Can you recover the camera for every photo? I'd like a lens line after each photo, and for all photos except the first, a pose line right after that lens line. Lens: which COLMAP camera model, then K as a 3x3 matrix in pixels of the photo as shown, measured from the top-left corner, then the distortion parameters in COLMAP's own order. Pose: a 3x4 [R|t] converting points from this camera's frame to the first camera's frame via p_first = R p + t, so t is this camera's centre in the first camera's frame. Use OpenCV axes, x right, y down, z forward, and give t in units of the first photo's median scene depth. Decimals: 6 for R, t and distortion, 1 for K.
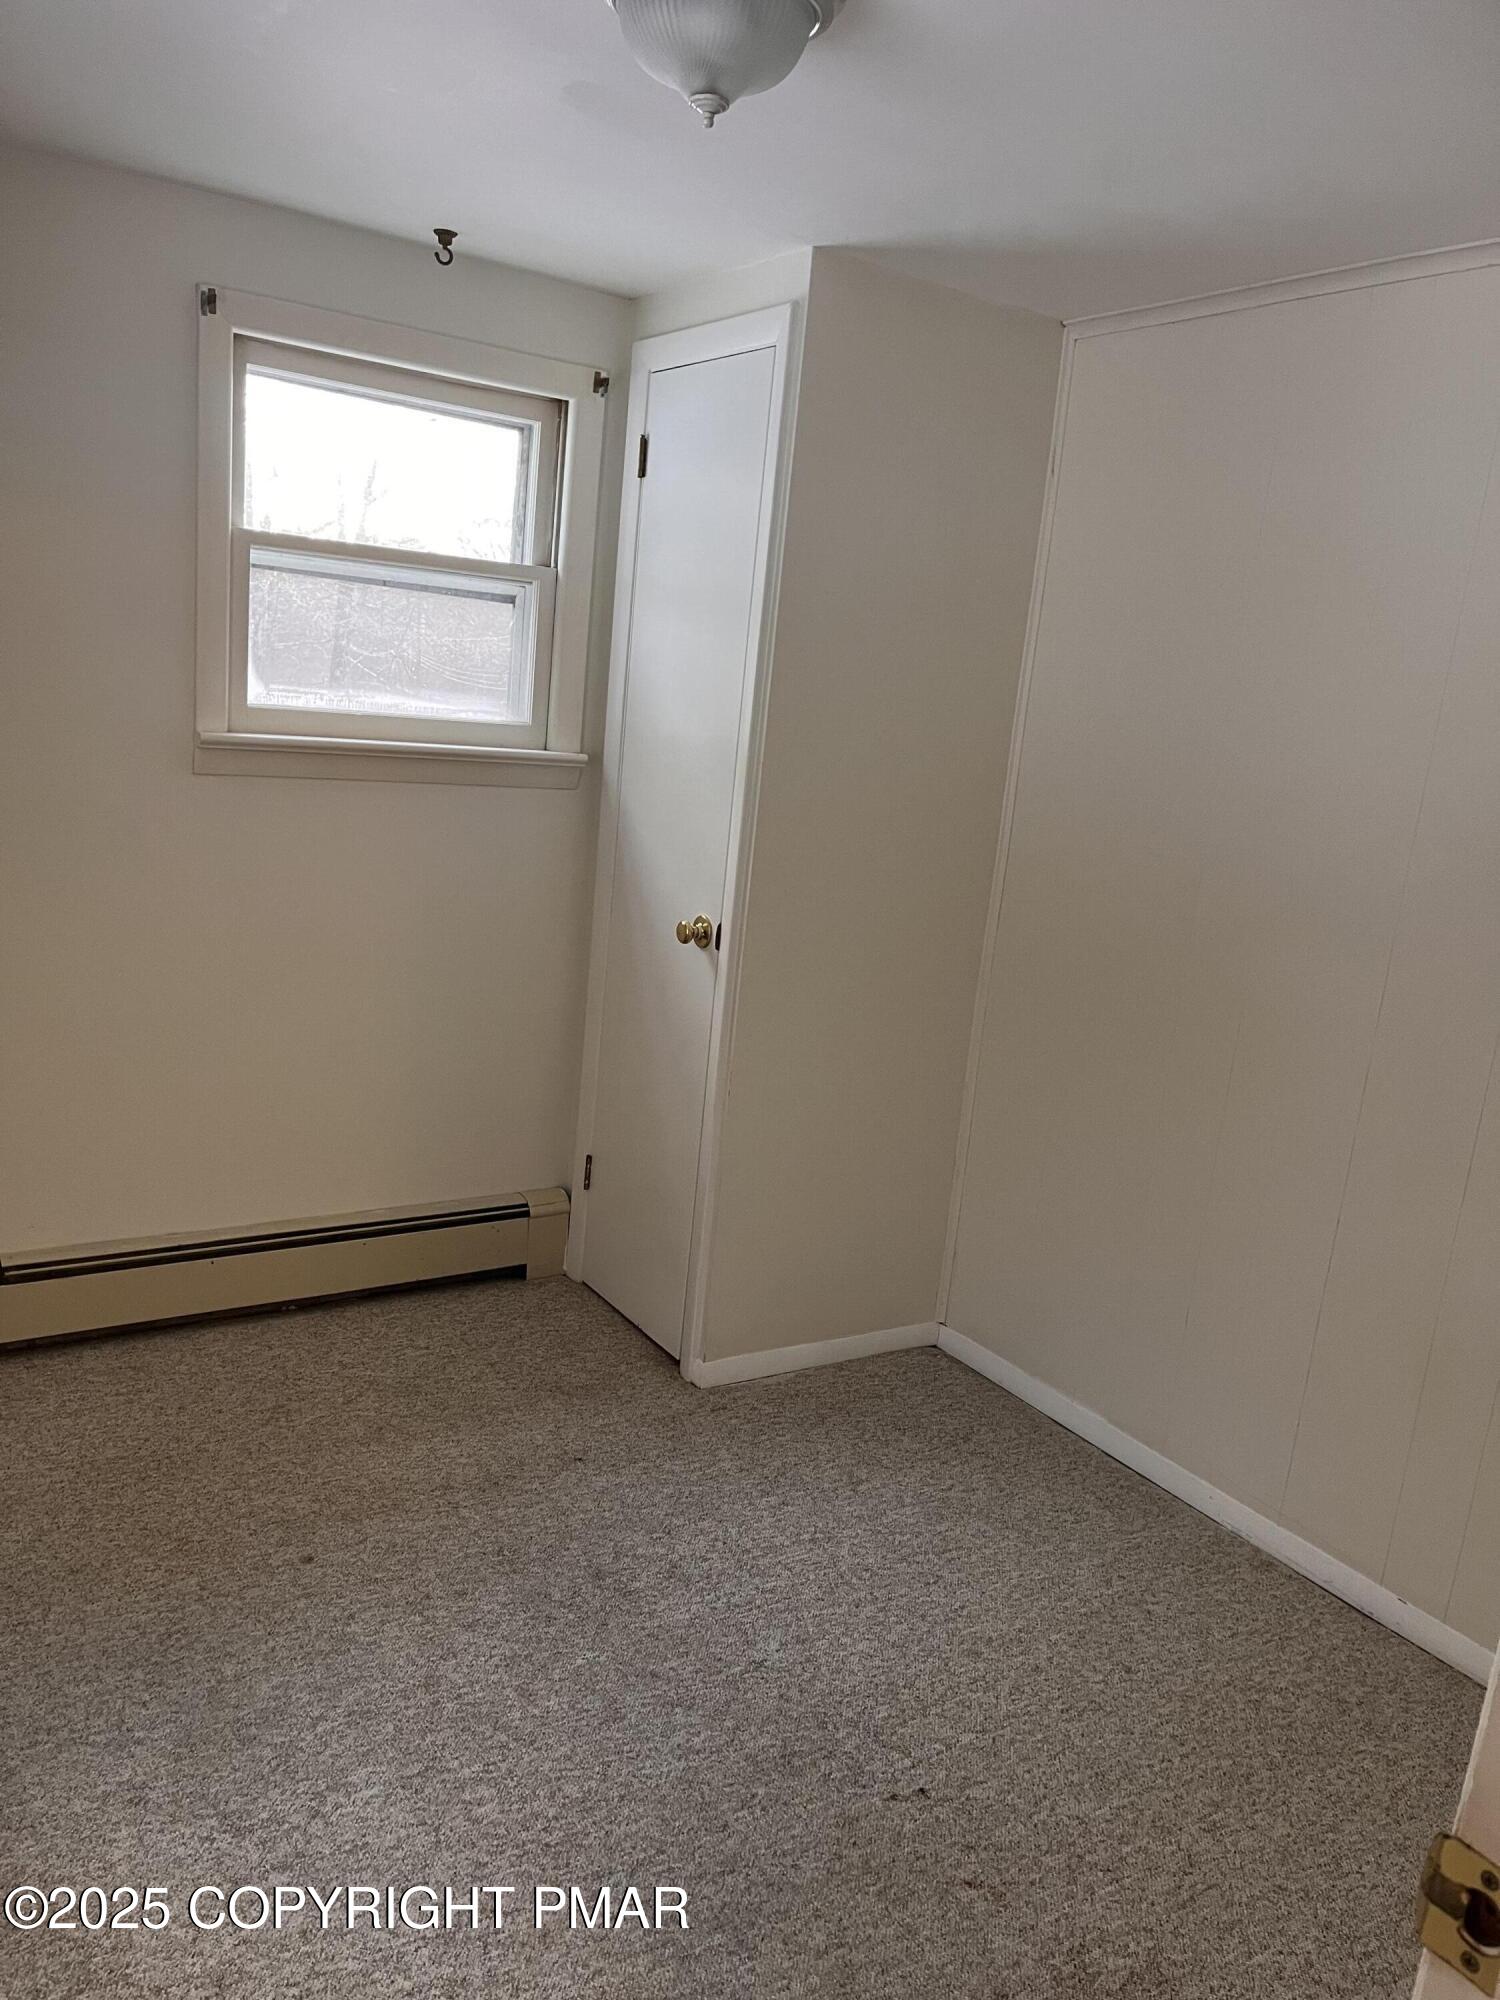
lens RADIAL K [[1503.1, 0, 728.9], [0, 1503.1, 1000.1], [0, 0, 1]] dist [0.073198, -0.106432]
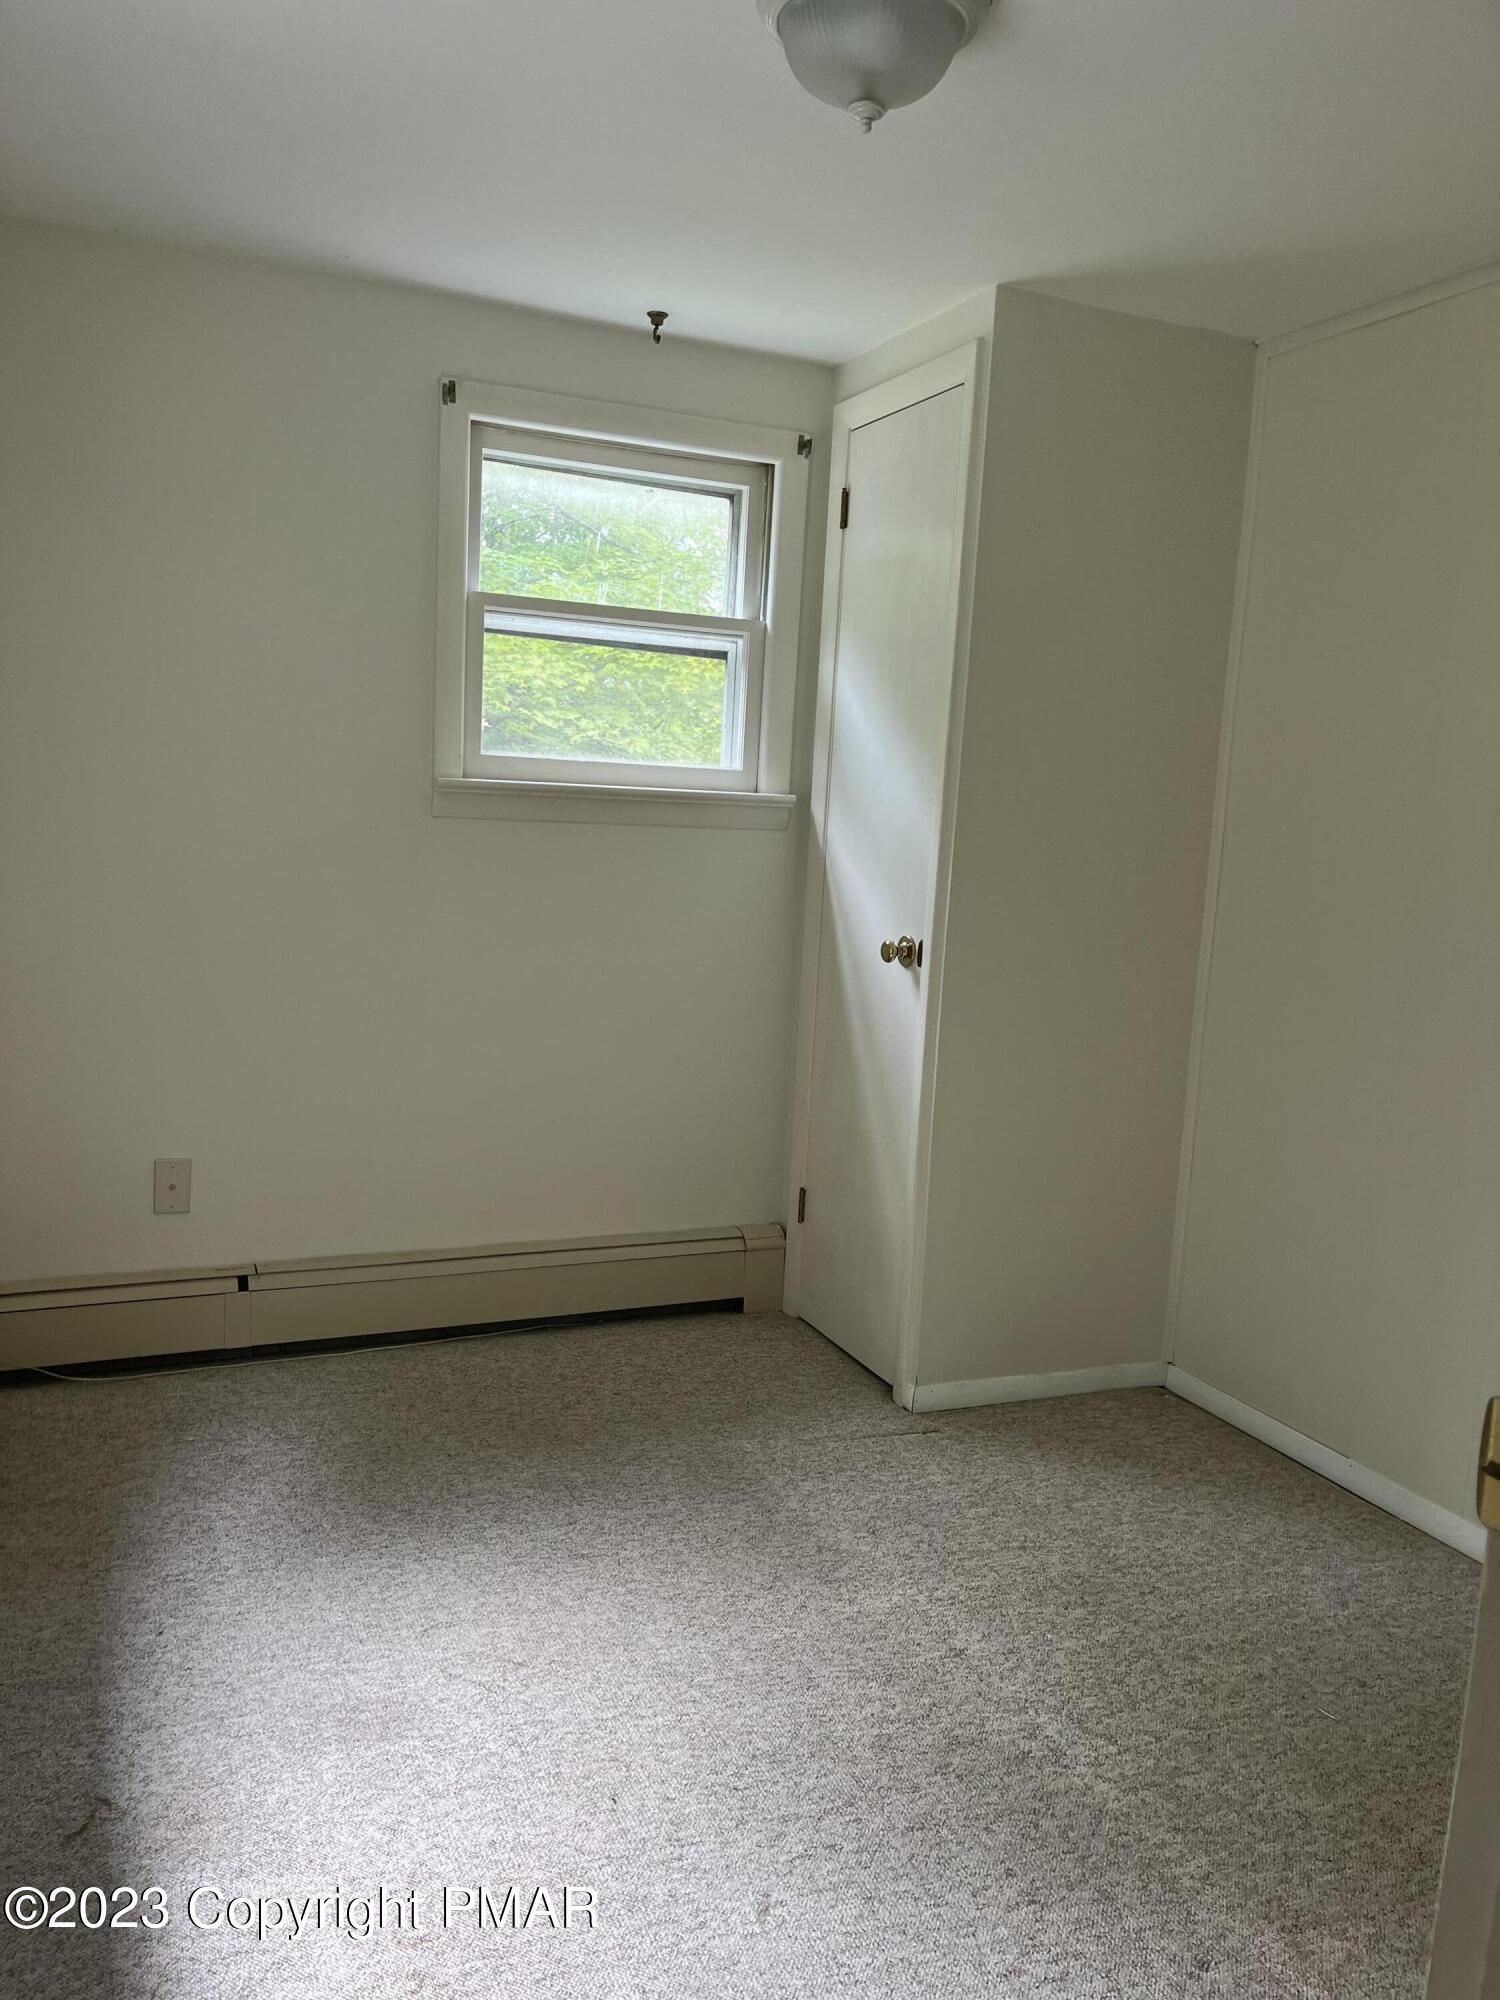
lens RADIAL K [[1503.1, 0, 722.8], [0, 1503.1, 998.8], [0, 0, 1]] dist [0.073198, -0.106432]
pose [[0.985604, -0.020060, -0.167877, 0.035400], [0.004550, 0.995724, -0.092270, 0.091783], [0.169010, 0.090178, 0.981480, -0.019249]]
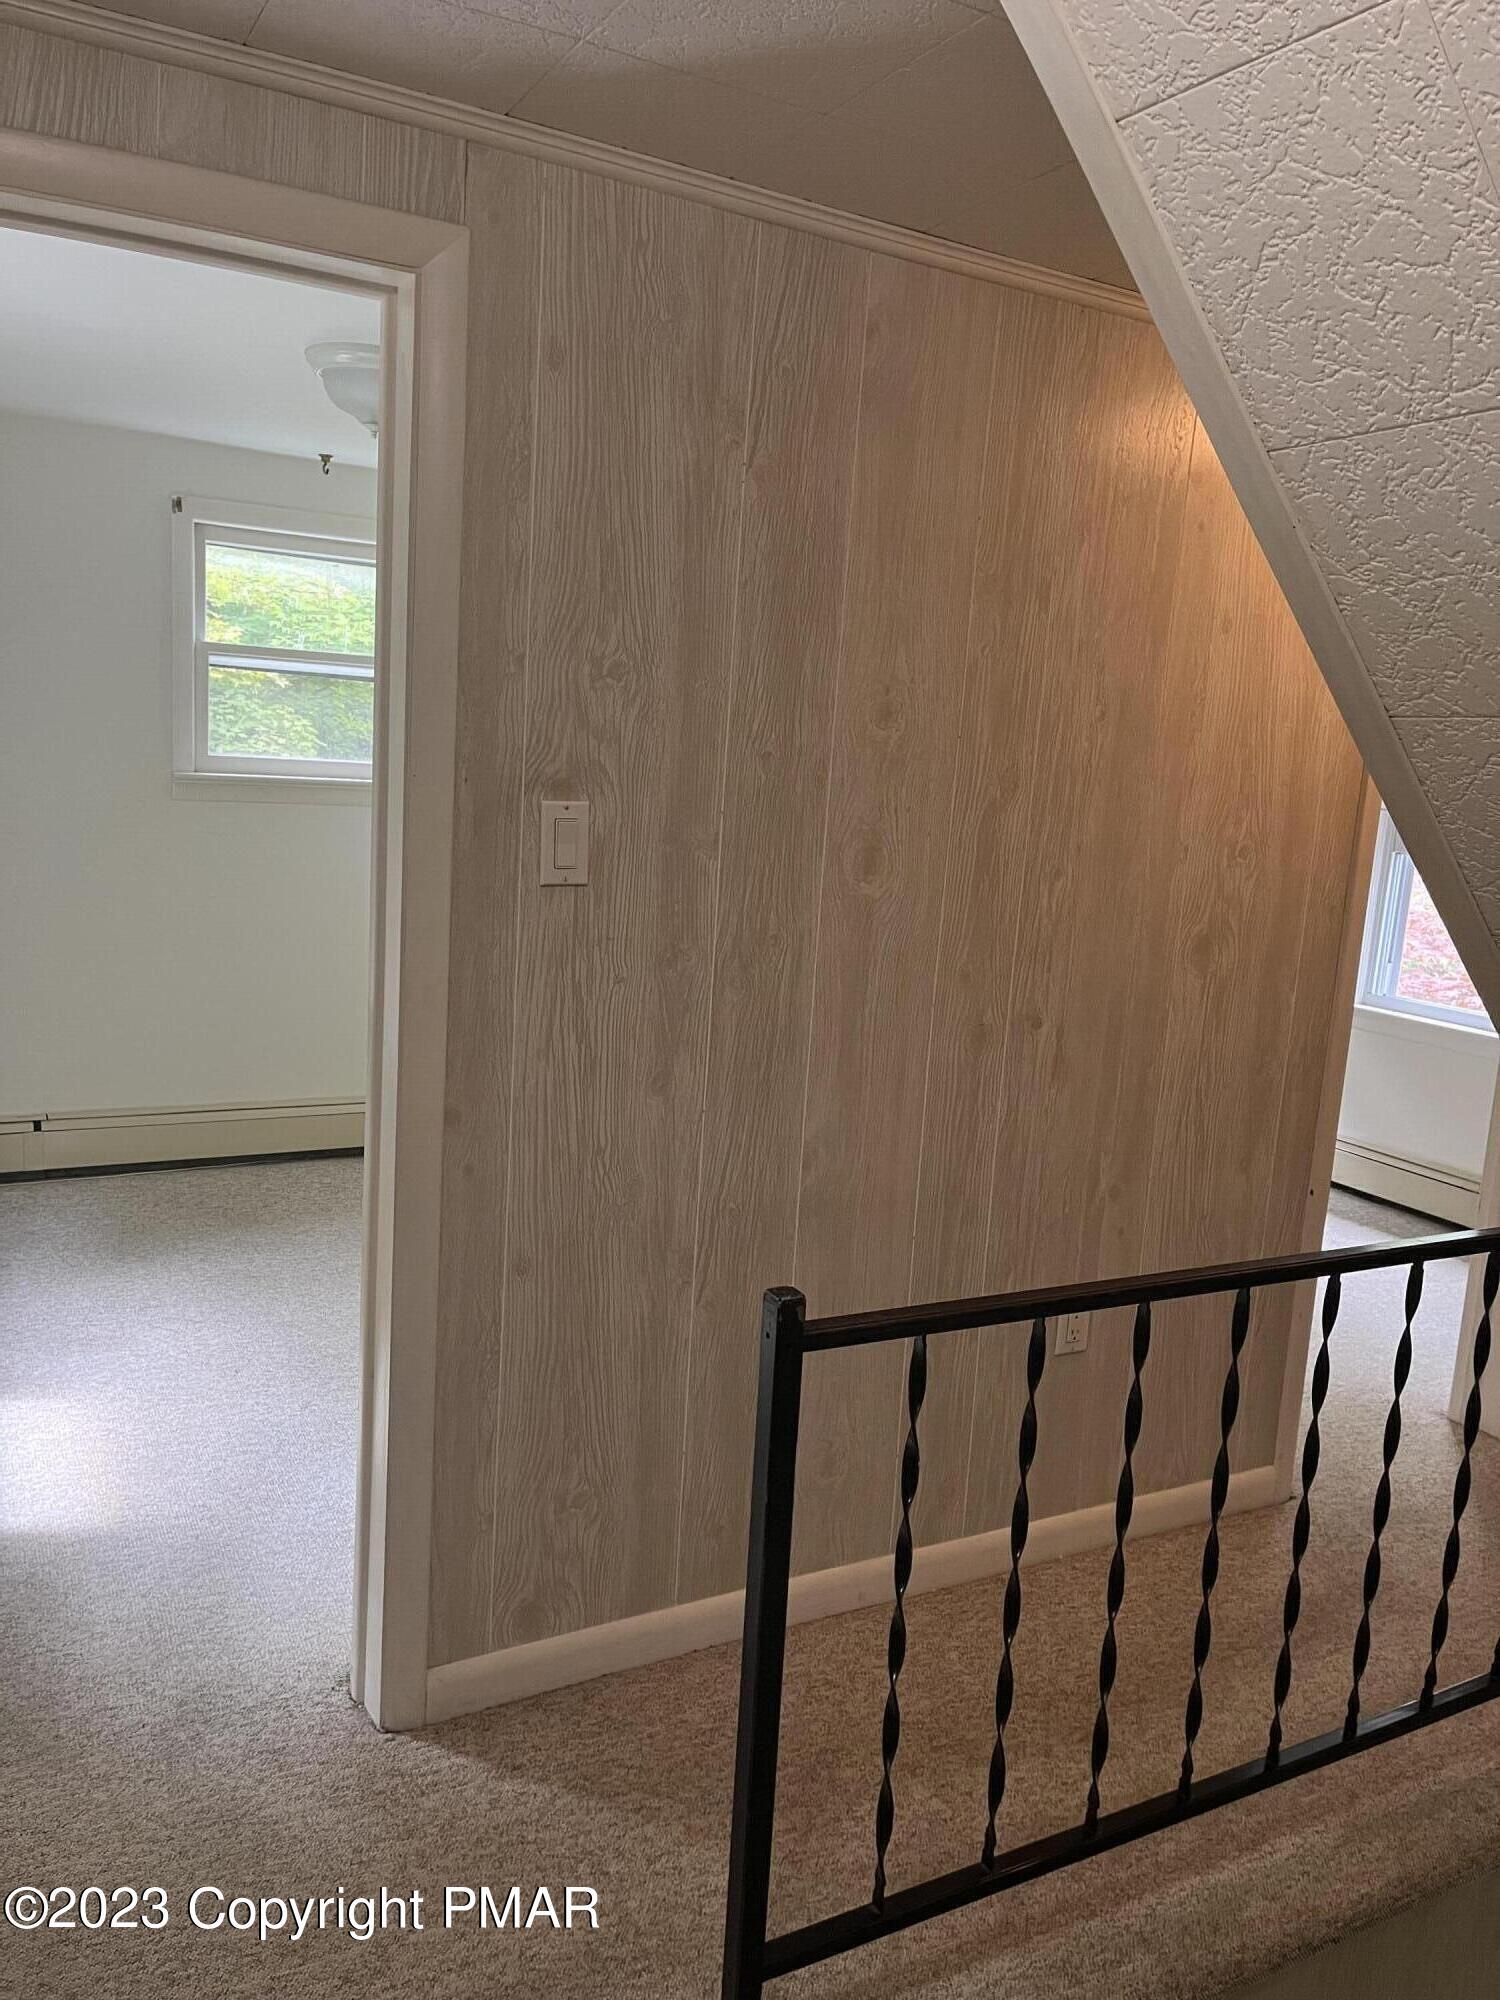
lens RADIAL K [[1503.1, 0, 739.2], [0, 1503.1, 996.1], [0, 0, 1]] dist [0.073198, -0.106432]
pose [[0.997342, -0.012430, -0.071788, 0.373598], [0.008893, 0.998740, -0.049389, 0.148177], [0.072311, 0.048620, 0.996196, -0.550599]]
